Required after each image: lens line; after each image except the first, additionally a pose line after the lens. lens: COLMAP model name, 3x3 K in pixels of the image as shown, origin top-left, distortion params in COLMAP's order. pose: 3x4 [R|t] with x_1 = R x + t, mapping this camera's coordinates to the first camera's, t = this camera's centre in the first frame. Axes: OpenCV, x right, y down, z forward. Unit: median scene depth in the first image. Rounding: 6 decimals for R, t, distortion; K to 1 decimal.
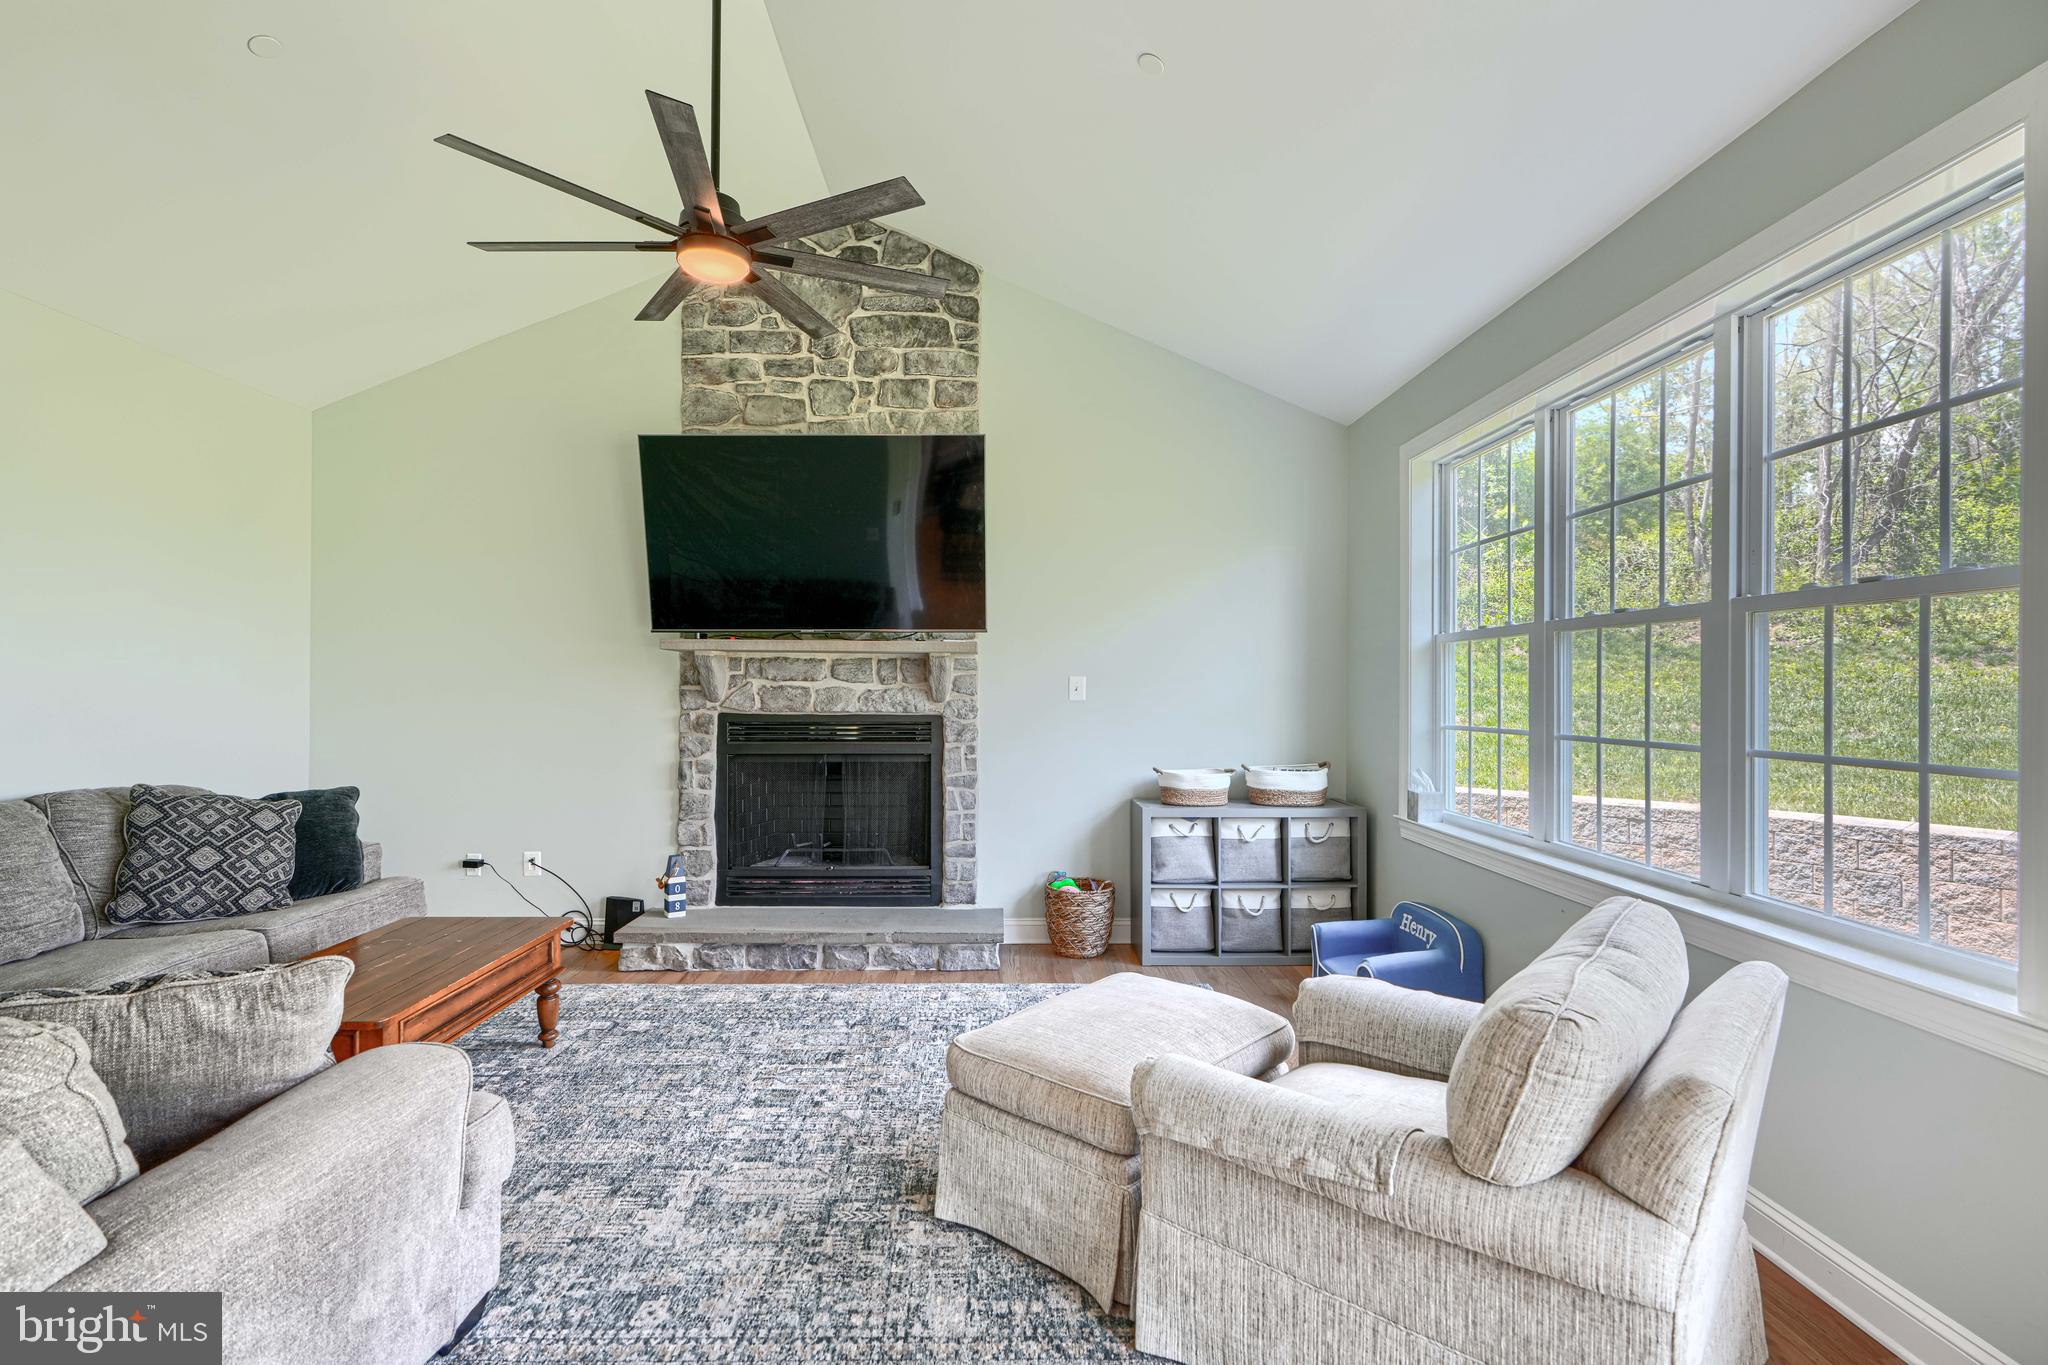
lens RADIAL K [[939.5, 0, 1022.5], [0, 939.5, 684.0], [0, 0, 1]] dist [0.002667, 0.000085]
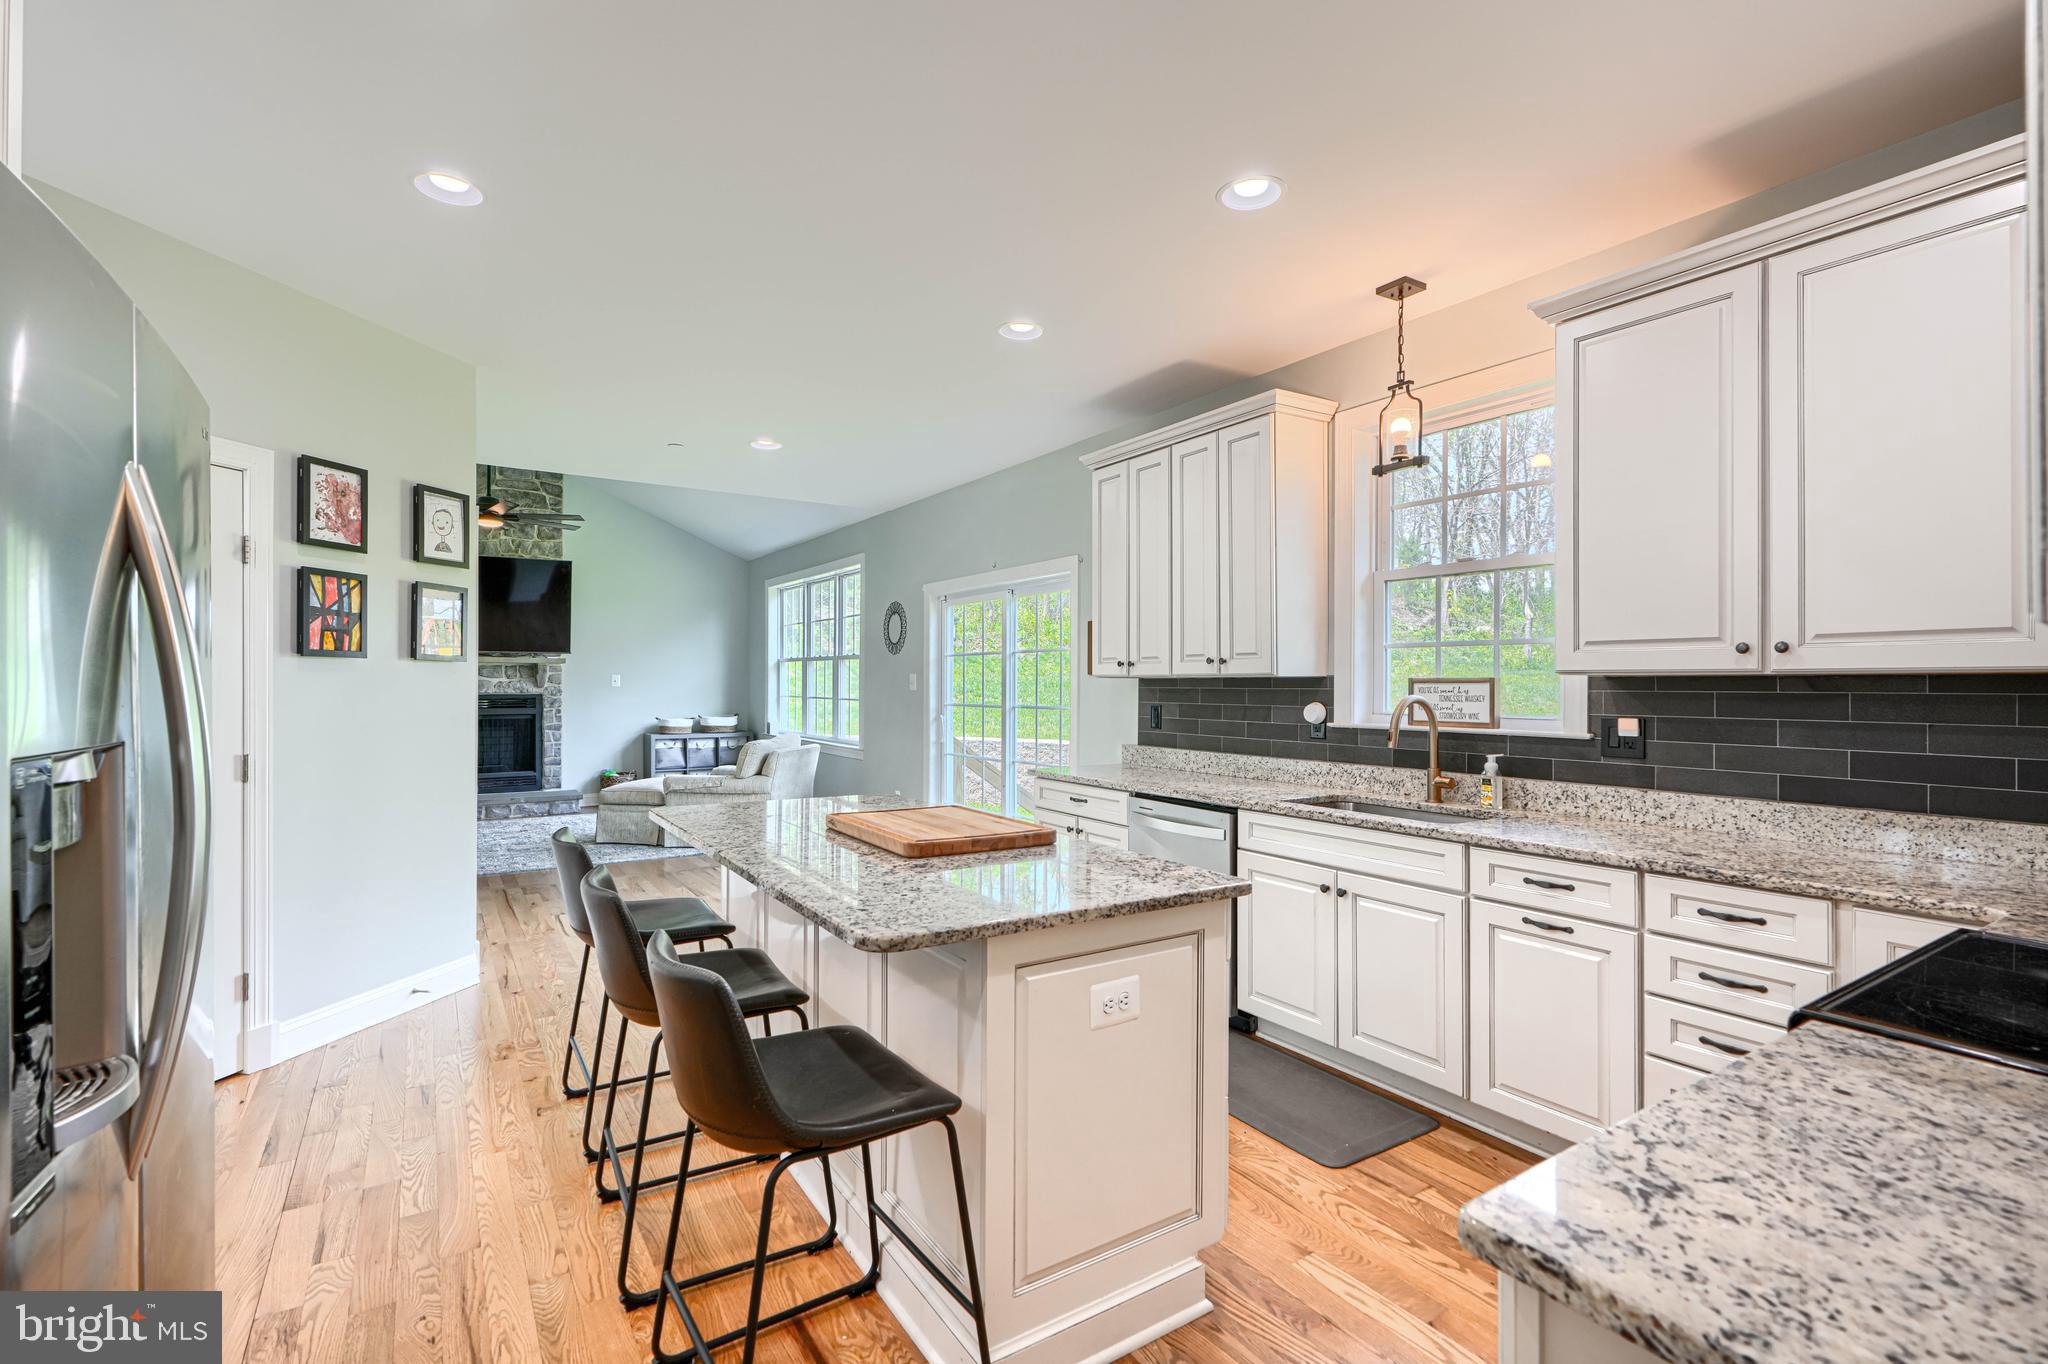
lens RADIAL K [[939.5, 0, 1020.4], [0, 939.5, 684.0], [0, 0, 1]] dist [0.002667, 0.000085]
pose [[0.855704, -0.004699, 0.517445, -0.266743], [-0.001508, 0.999932, 0.011573, -0.013604], [-0.517464, -0.010683, 0.855638, -1.310891]]
